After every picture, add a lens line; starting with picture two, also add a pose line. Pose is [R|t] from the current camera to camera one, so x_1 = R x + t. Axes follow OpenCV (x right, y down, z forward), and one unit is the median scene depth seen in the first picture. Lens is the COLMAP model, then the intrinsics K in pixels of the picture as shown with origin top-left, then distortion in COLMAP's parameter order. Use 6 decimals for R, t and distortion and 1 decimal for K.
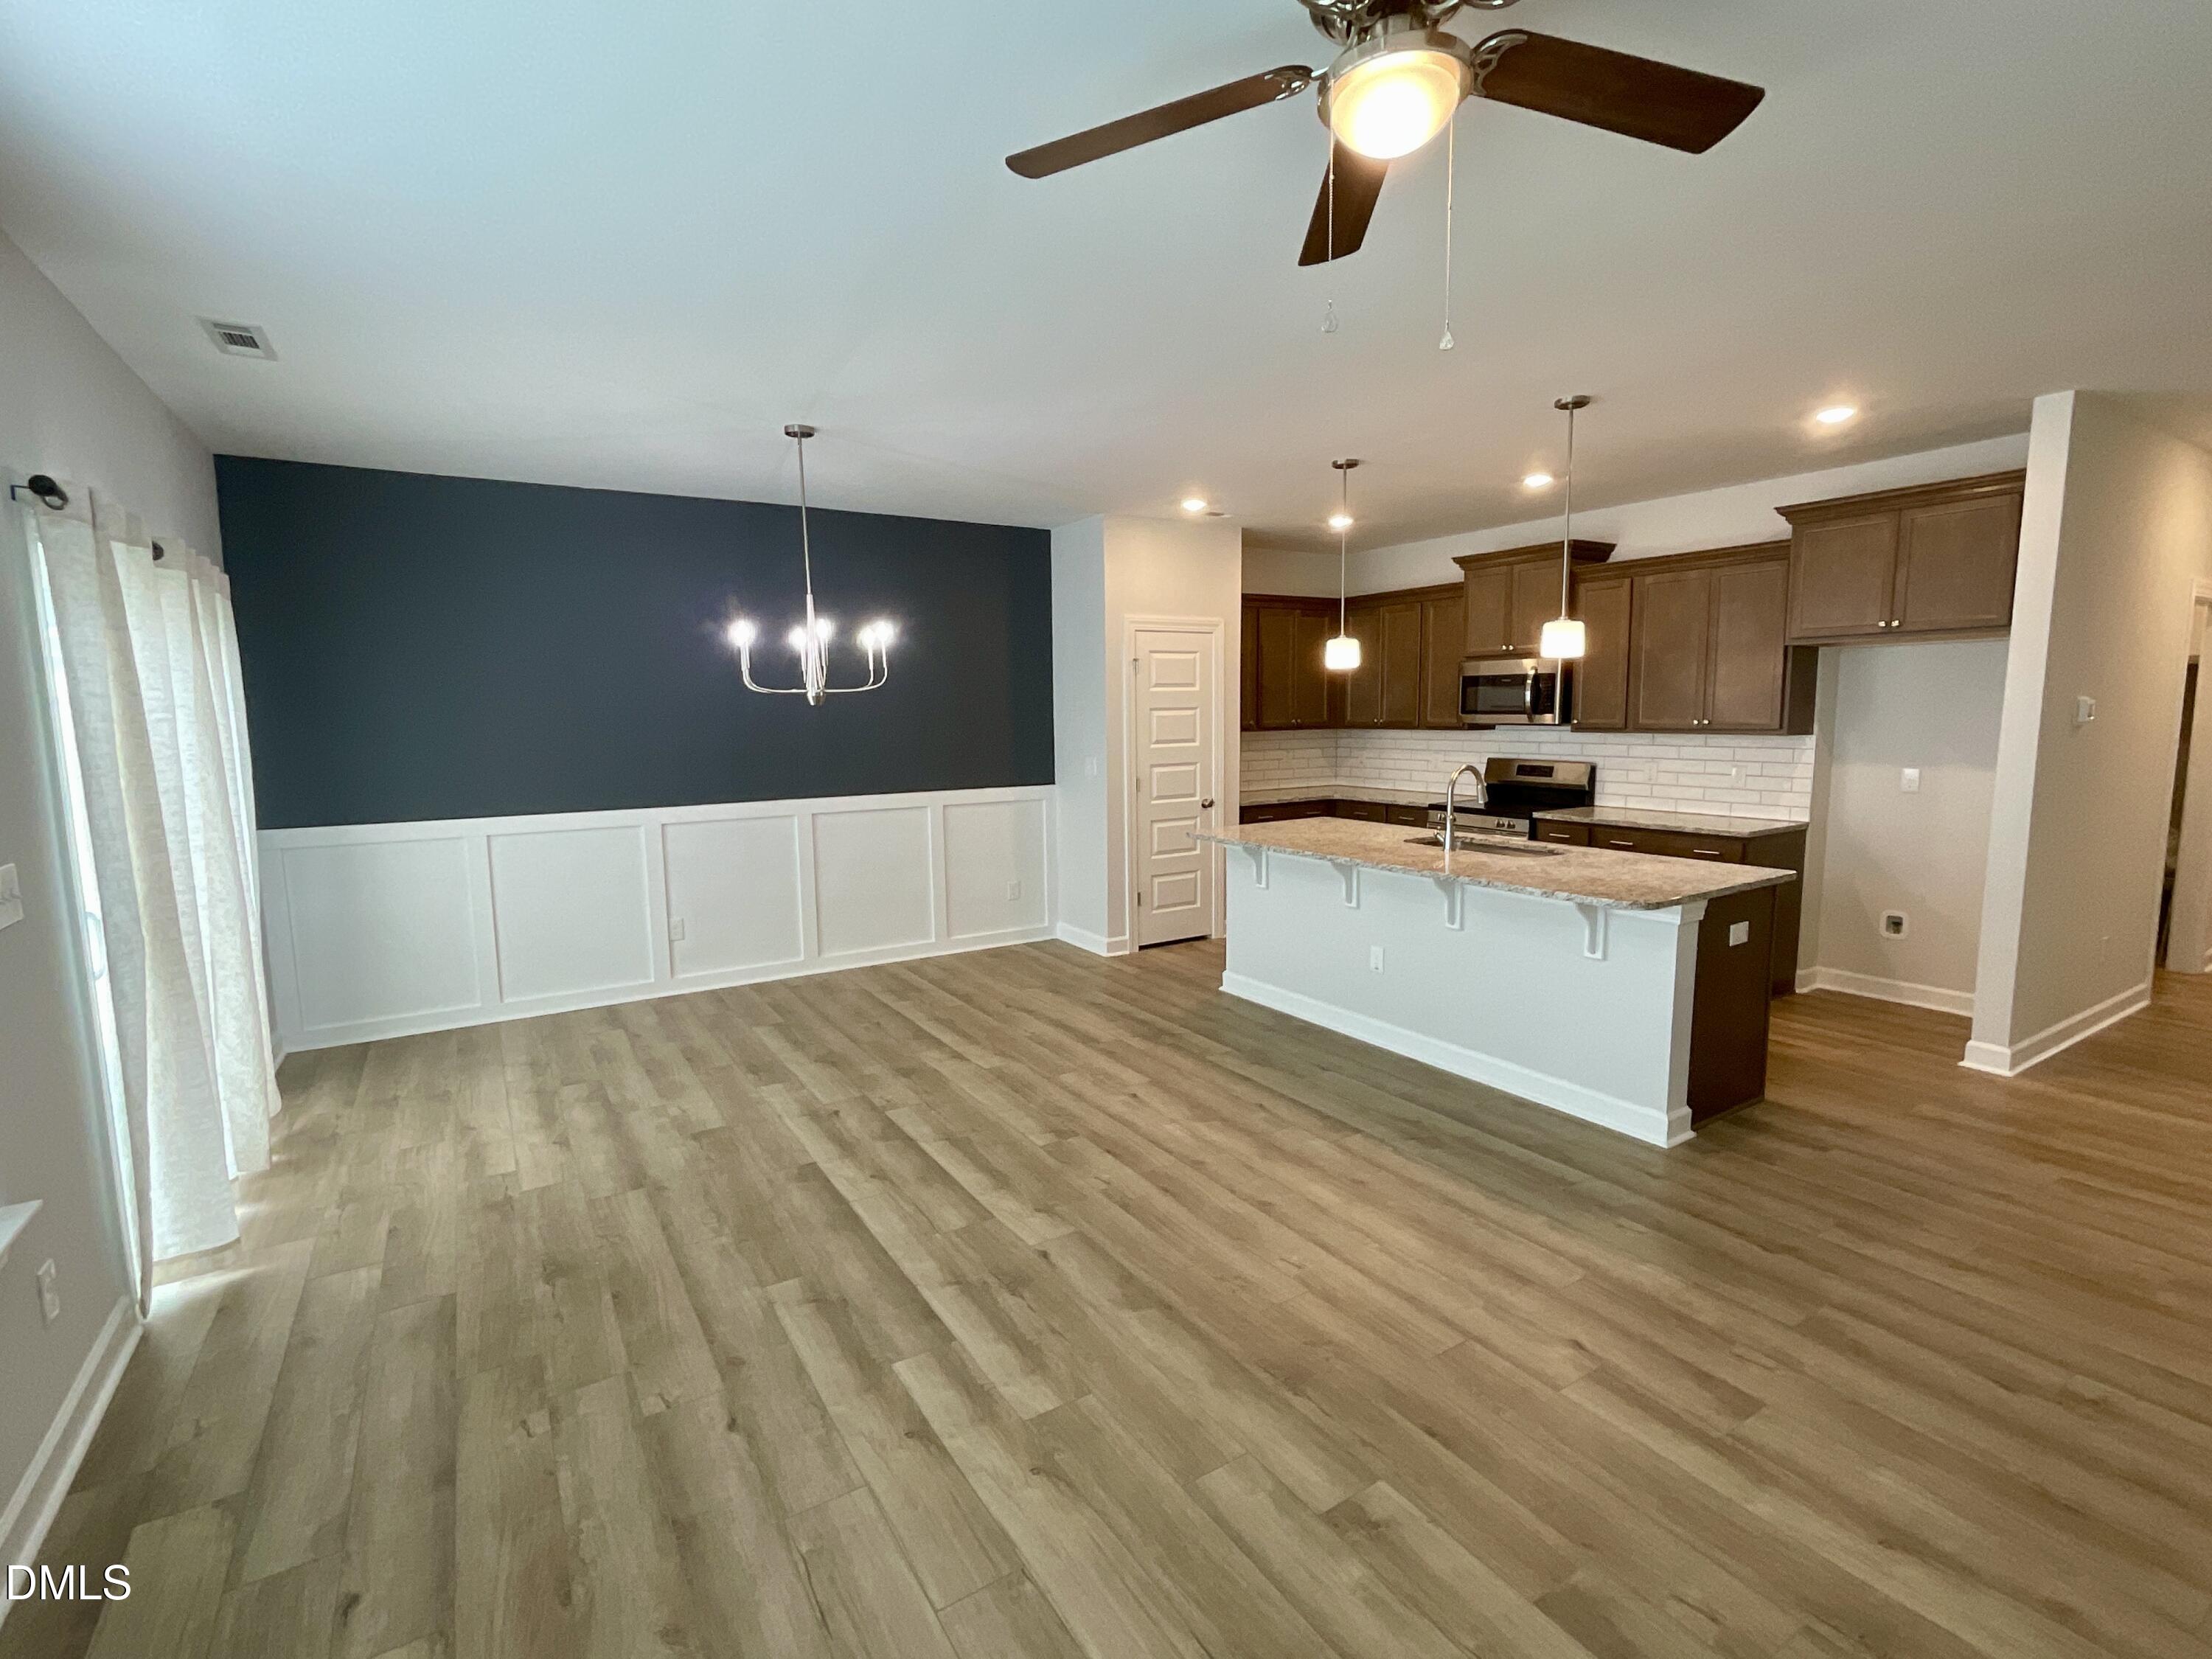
lens RADIAL K [[1024.1, 0, 1100.2], [0, 1024.1, 831.3], [0, 0, 1]] dist [-0.015843, 0.010461]
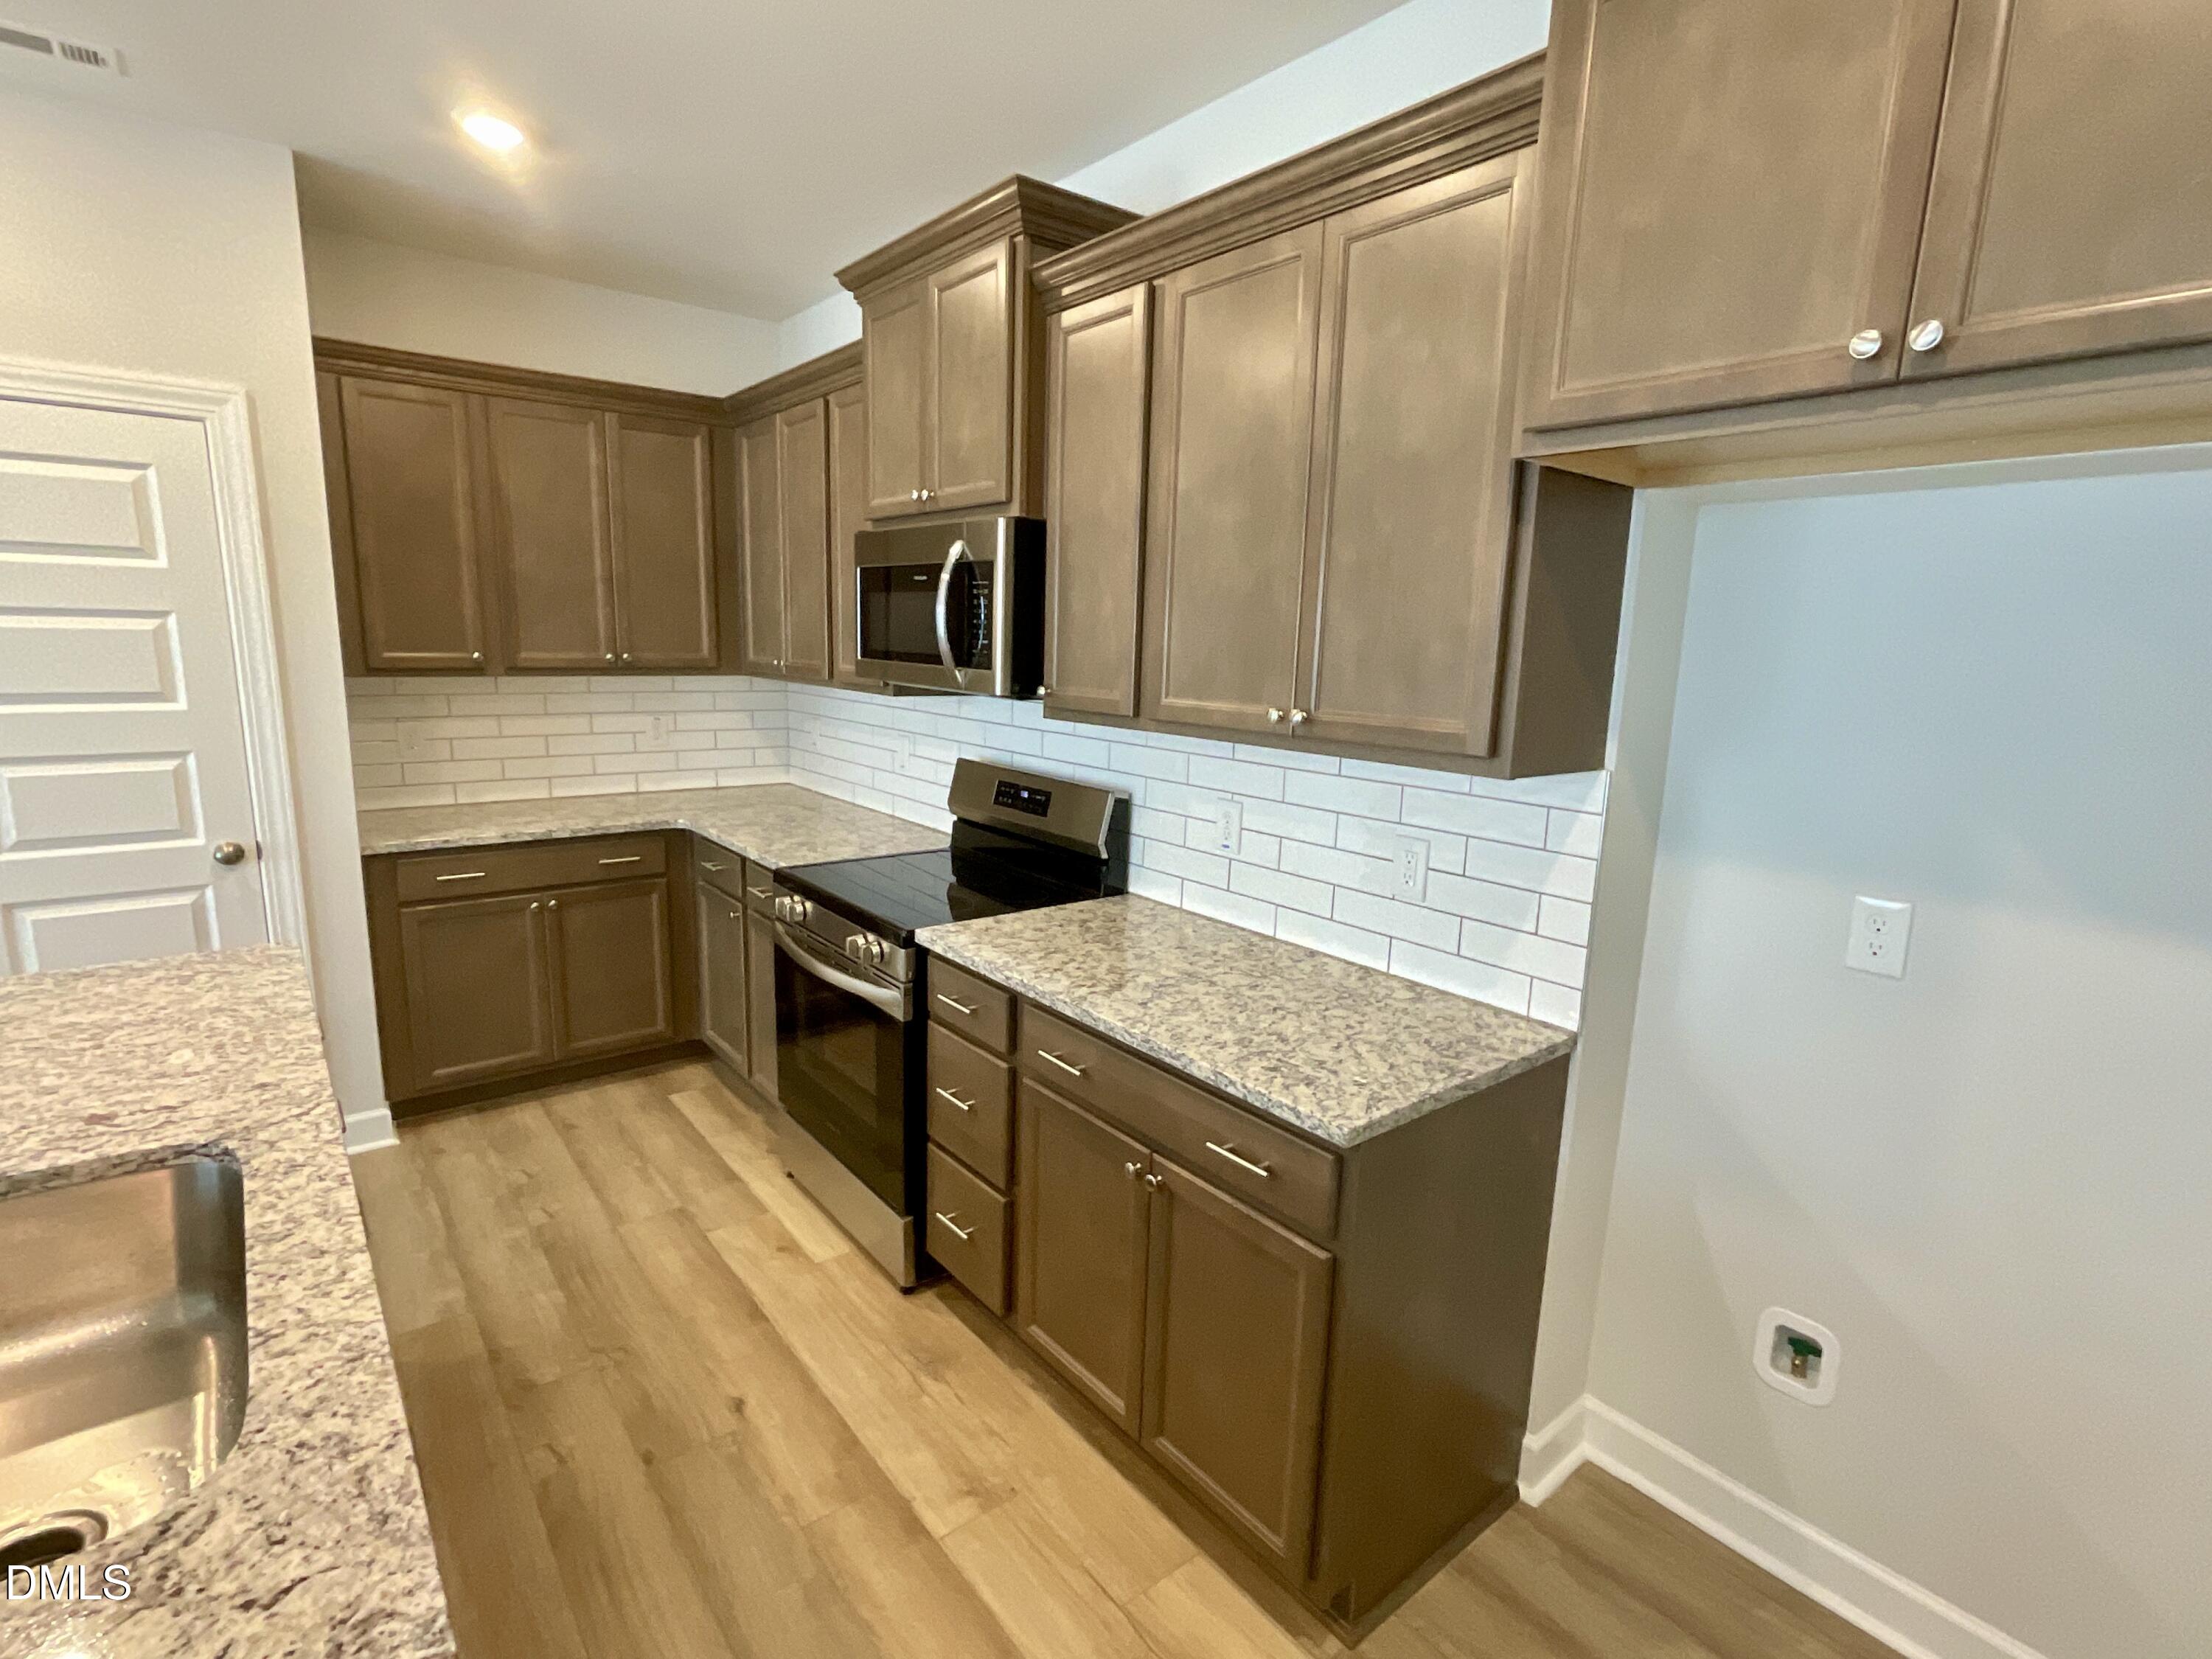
lens RADIAL K [[1075.9, 0, 1104.6], [0, 1075.9, 831.8], [0, 0, 1]] dist [-0.016842, 0.013516]
pose [[0.992156, 0.021160, 0.123199, 0.538958], [-0.028917, 0.997687, 0.061518, -0.098169], [-0.121612, -0.064598, 0.990473, 0.732134]]
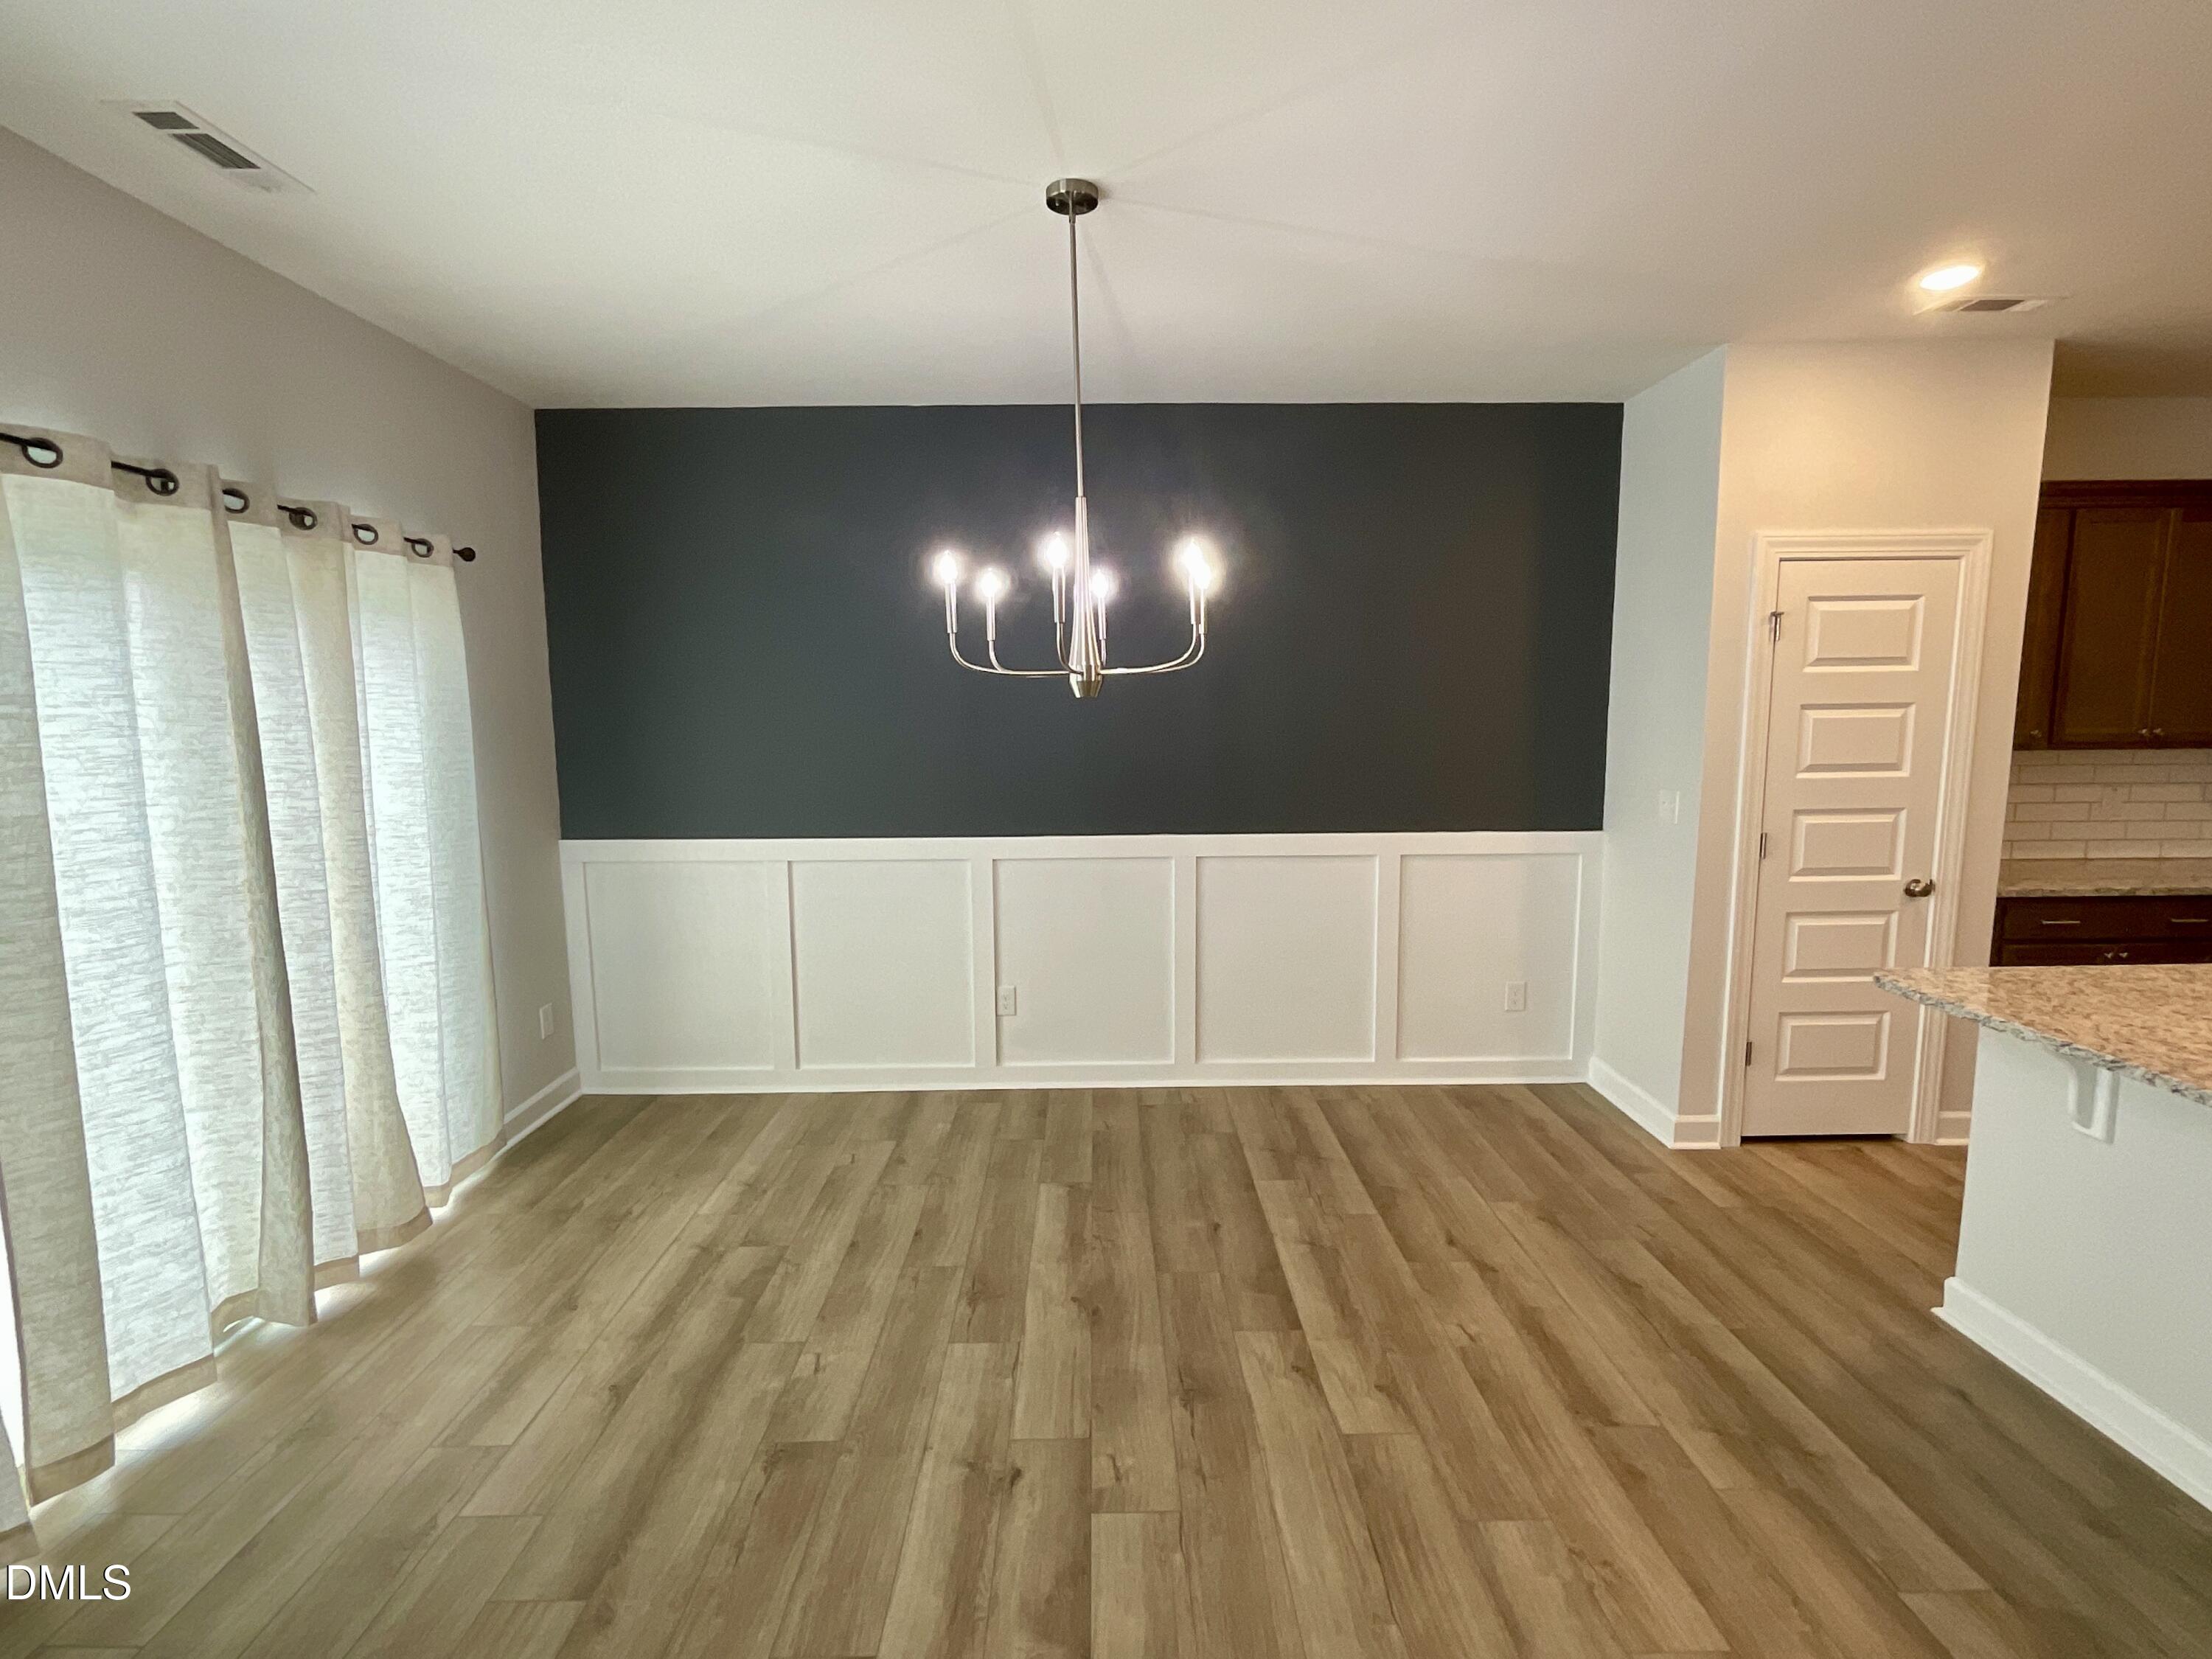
lens RADIAL K [[1024.1, 0, 1100.2], [0, 1024.1, 831.3], [0, 0, 1]] dist [-0.015843, 0.010461]
pose [[0.852763, 0.068174, -0.517829, 0.021345], [-0.065086, 0.997587, 0.024151, -0.056835], [0.518226, 0.013108, 0.855143, 0.462910]]
